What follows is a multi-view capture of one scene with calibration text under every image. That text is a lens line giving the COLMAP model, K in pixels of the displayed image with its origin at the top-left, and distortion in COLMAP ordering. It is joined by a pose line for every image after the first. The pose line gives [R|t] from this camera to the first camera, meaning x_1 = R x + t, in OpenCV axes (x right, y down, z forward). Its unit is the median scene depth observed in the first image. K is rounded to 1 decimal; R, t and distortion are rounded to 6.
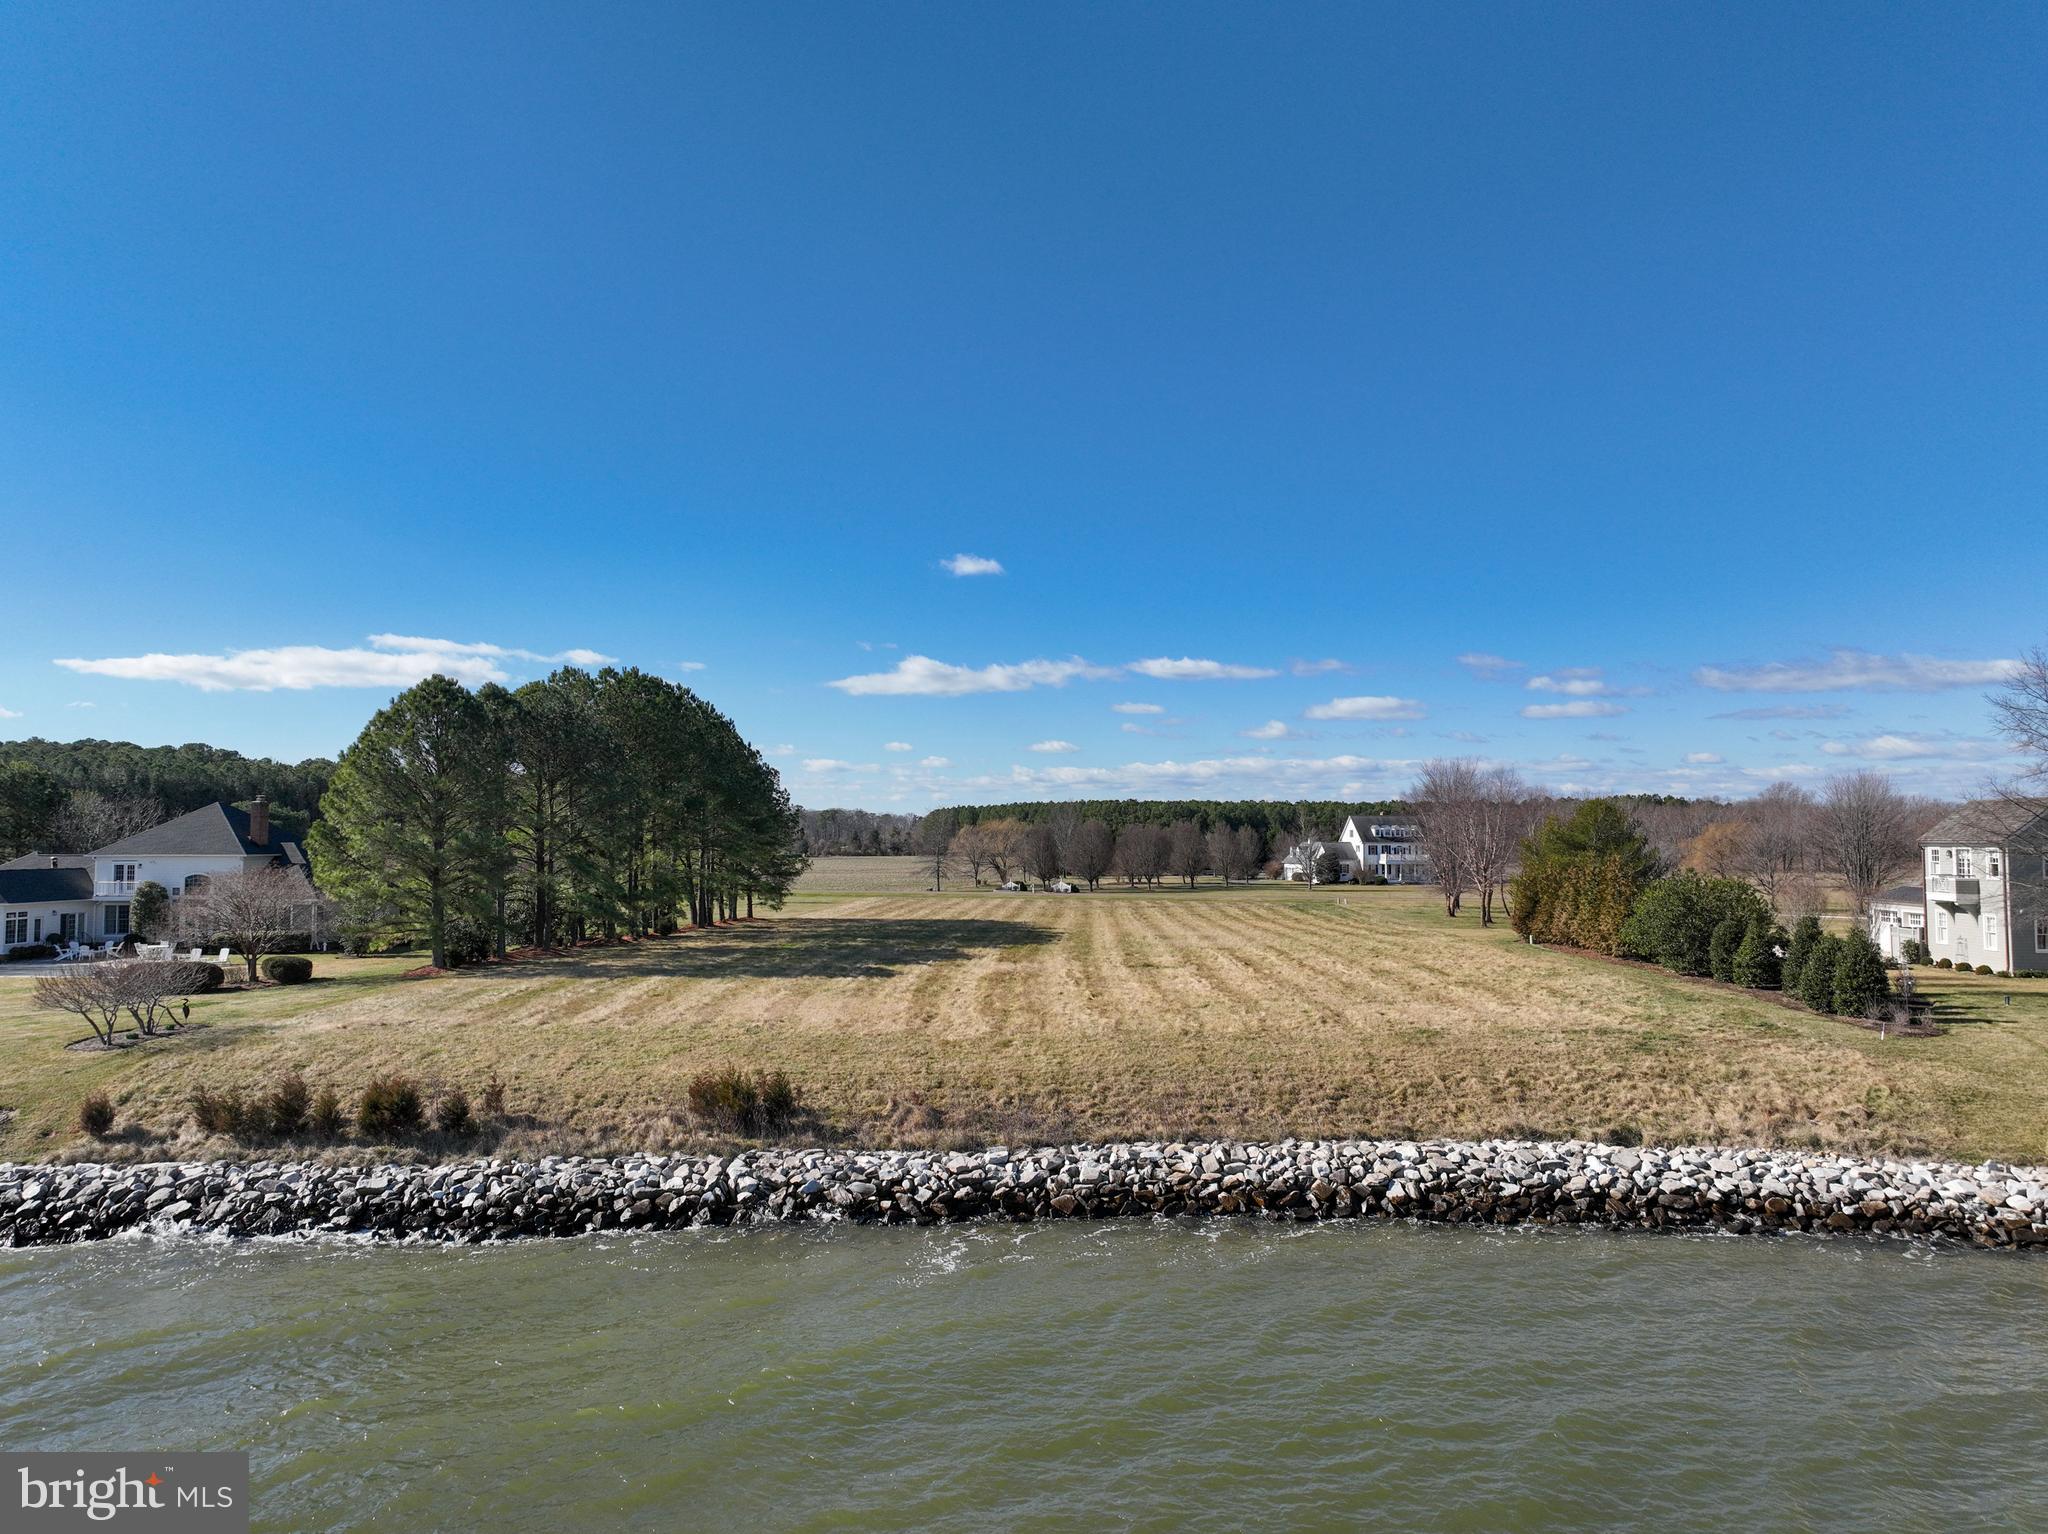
lens RADIAL K [[1448.8, 0, 1024.0], [0, 1448.8, 767.0], [0, 0, 1]] dist [-0.005413, 0.028049]
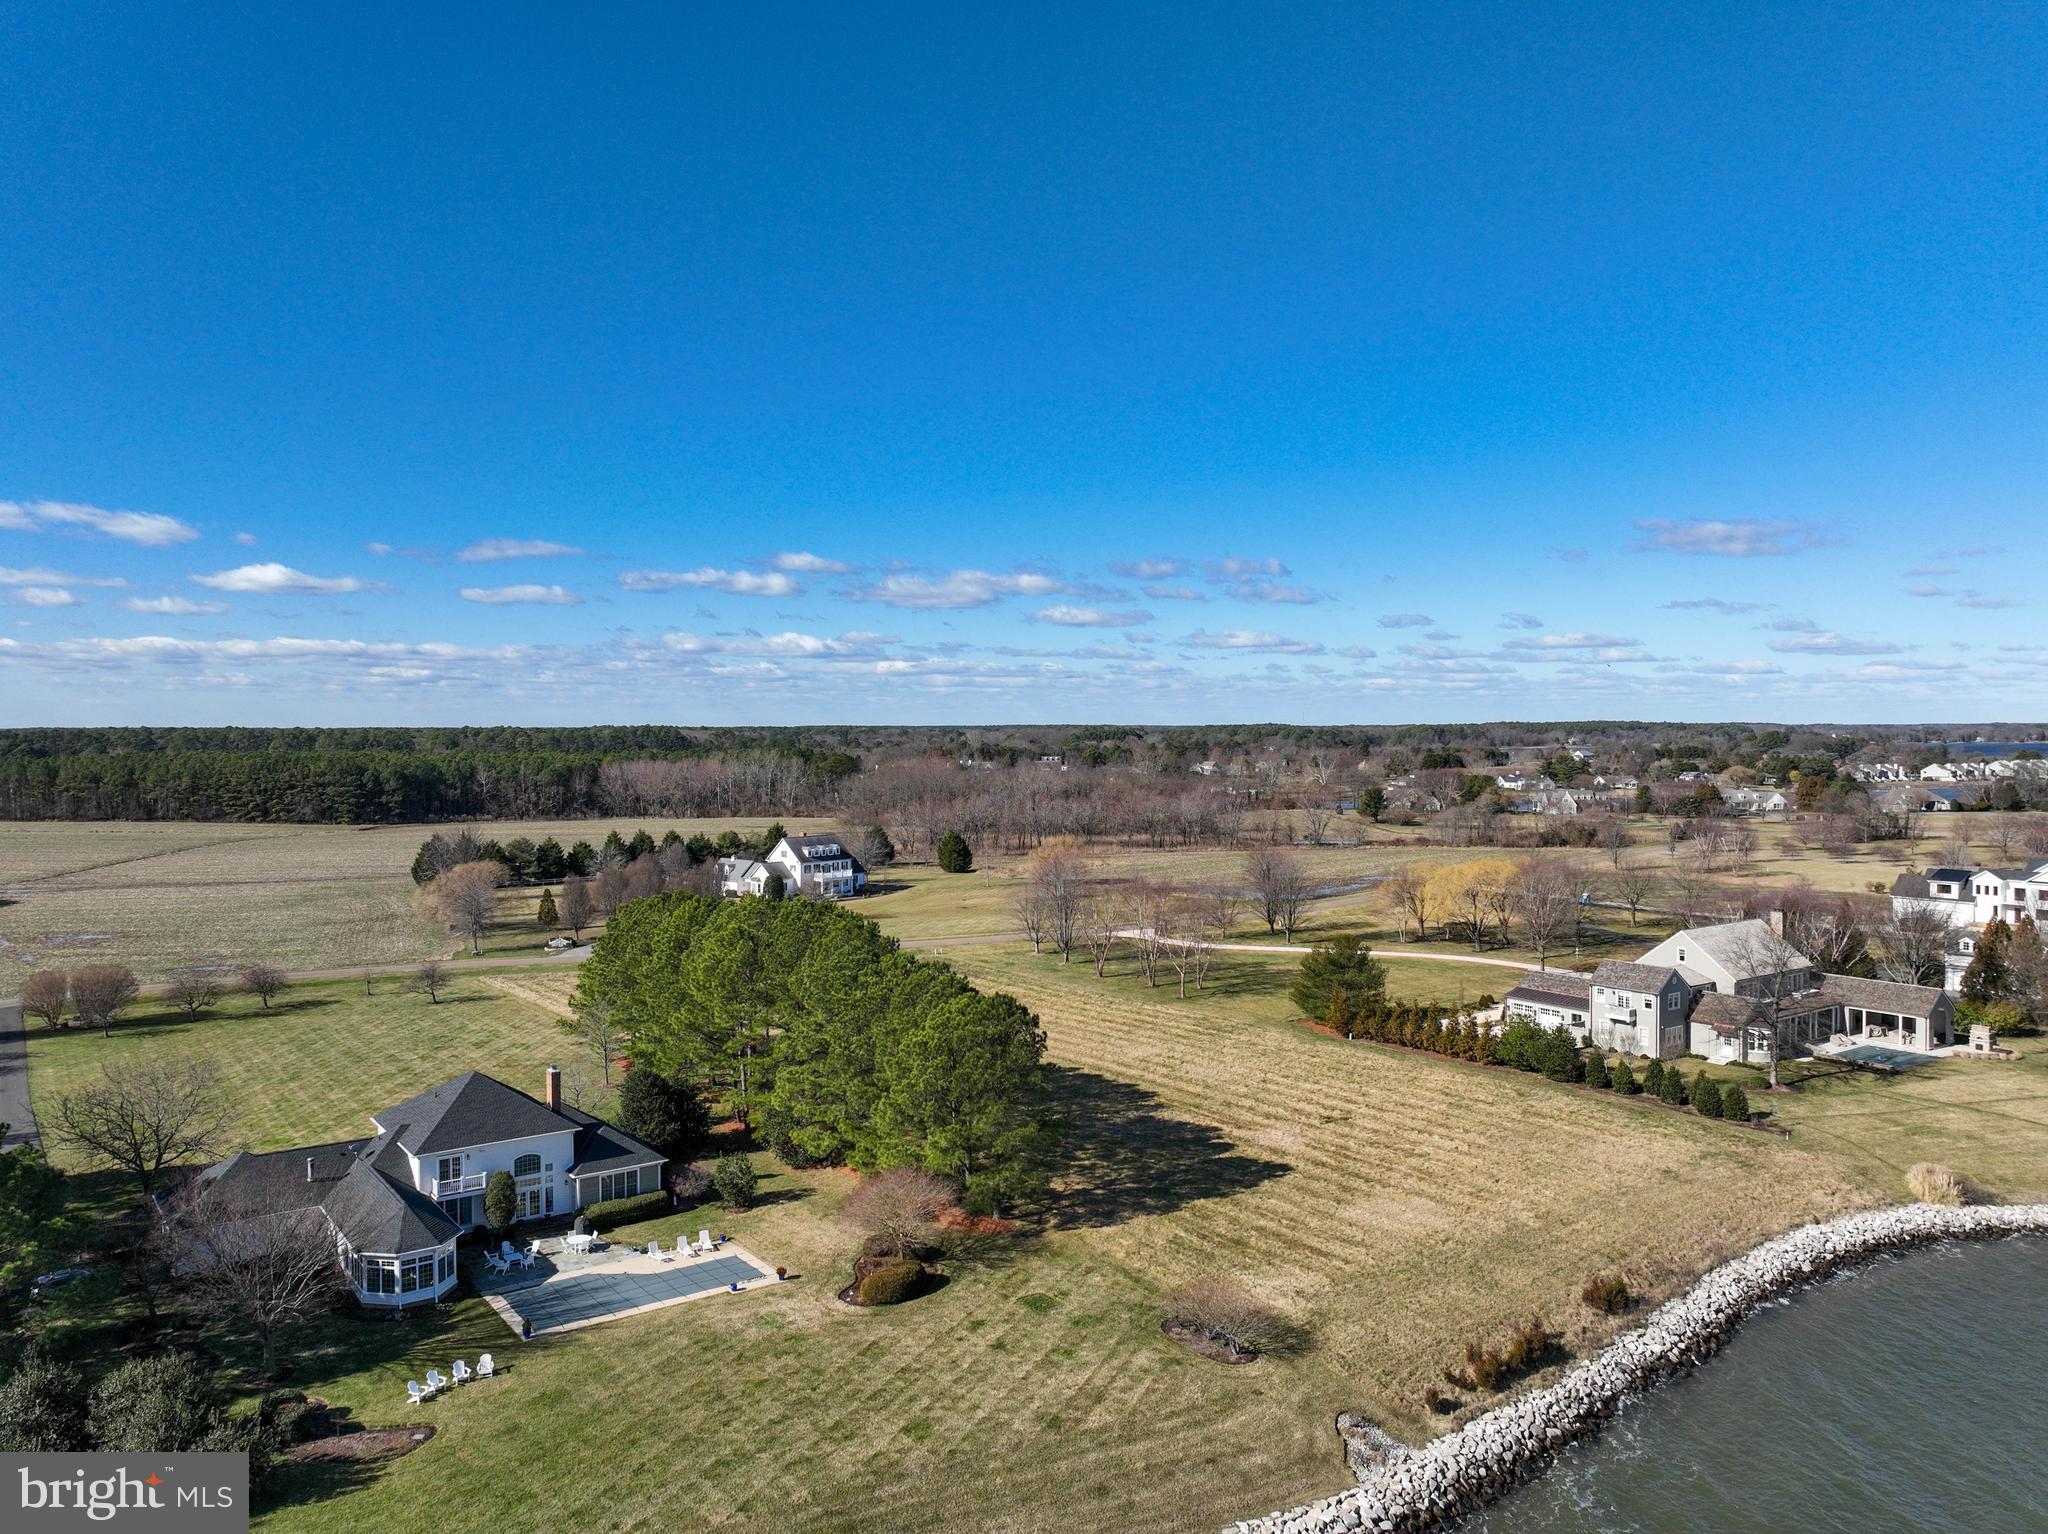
lens RADIAL K [[1479.6, 0, 1024.0], [0, 1479.6, 767.0], [0, 0, 1]] dist [0.006342, 0.009758]
pose [[0.768752, -0.018890, 0.639268, -2.132504], [-0.030963, 0.997292, 0.066705, -0.608821], [-0.638797, -0.071073, 0.766086, 0.027966]]
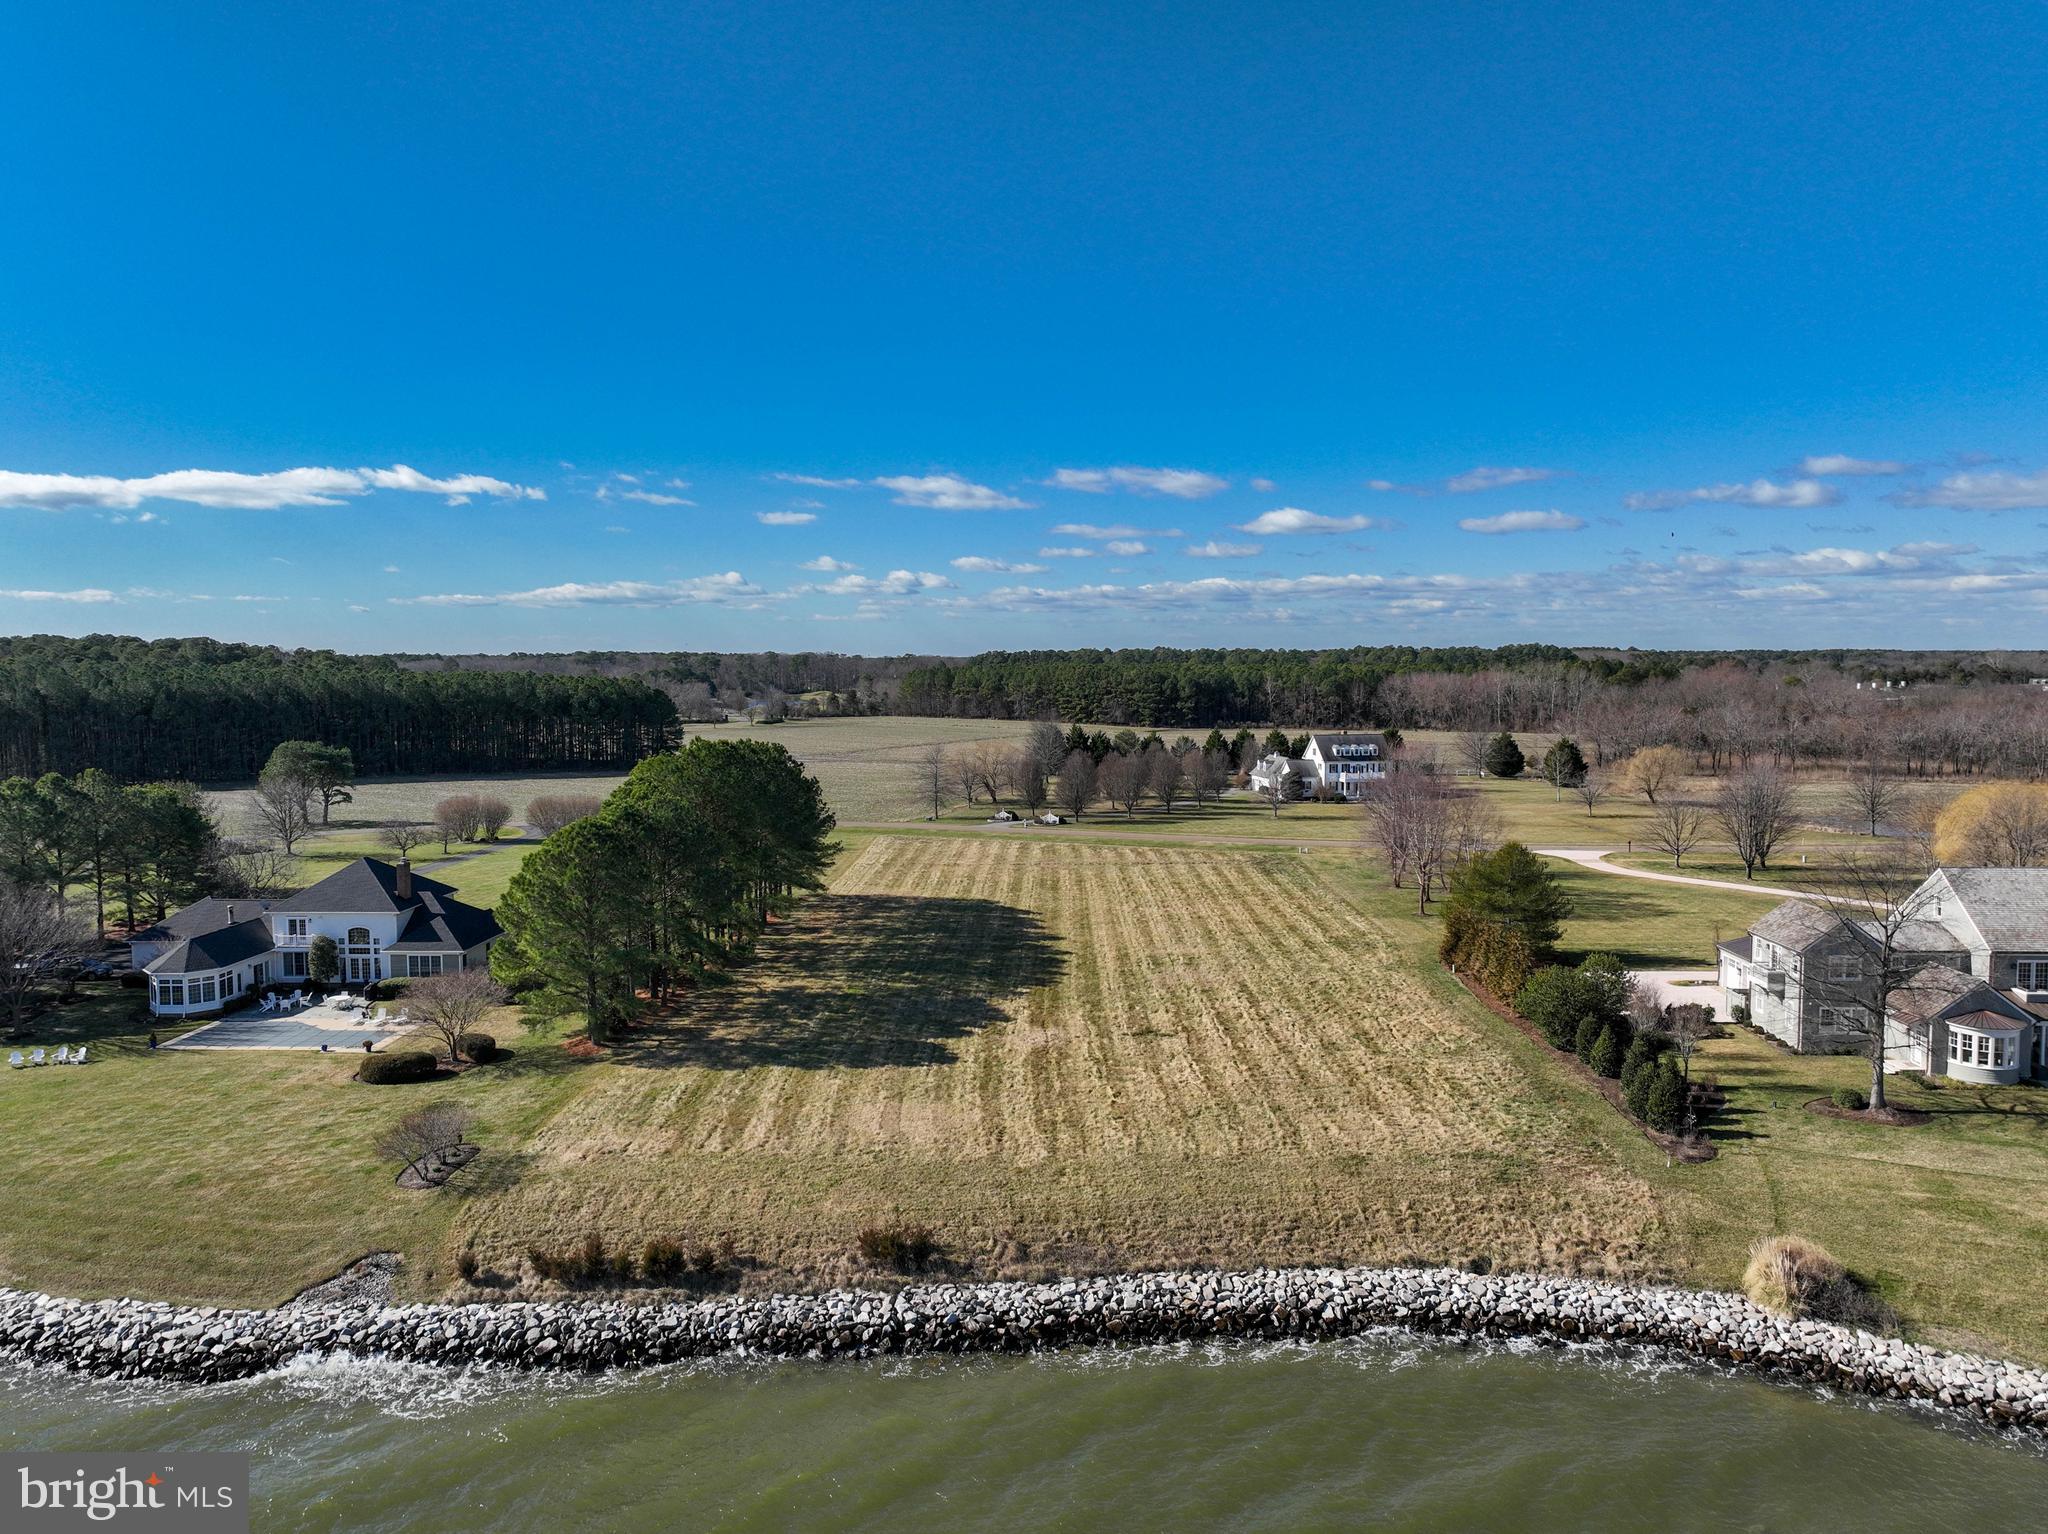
lens RADIAL K [[1456.7, 0, 1024.0], [0, 1456.7, 767.0], [0, 0, 1]] dist [0.006234, 0.006987]
pose [[0.999701, -0.005969, 0.023718, -0.098468], [0.002963, 0.992174, 0.124831, -0.465295], [-0.024278, -0.124723, 0.991894, -0.449988]]
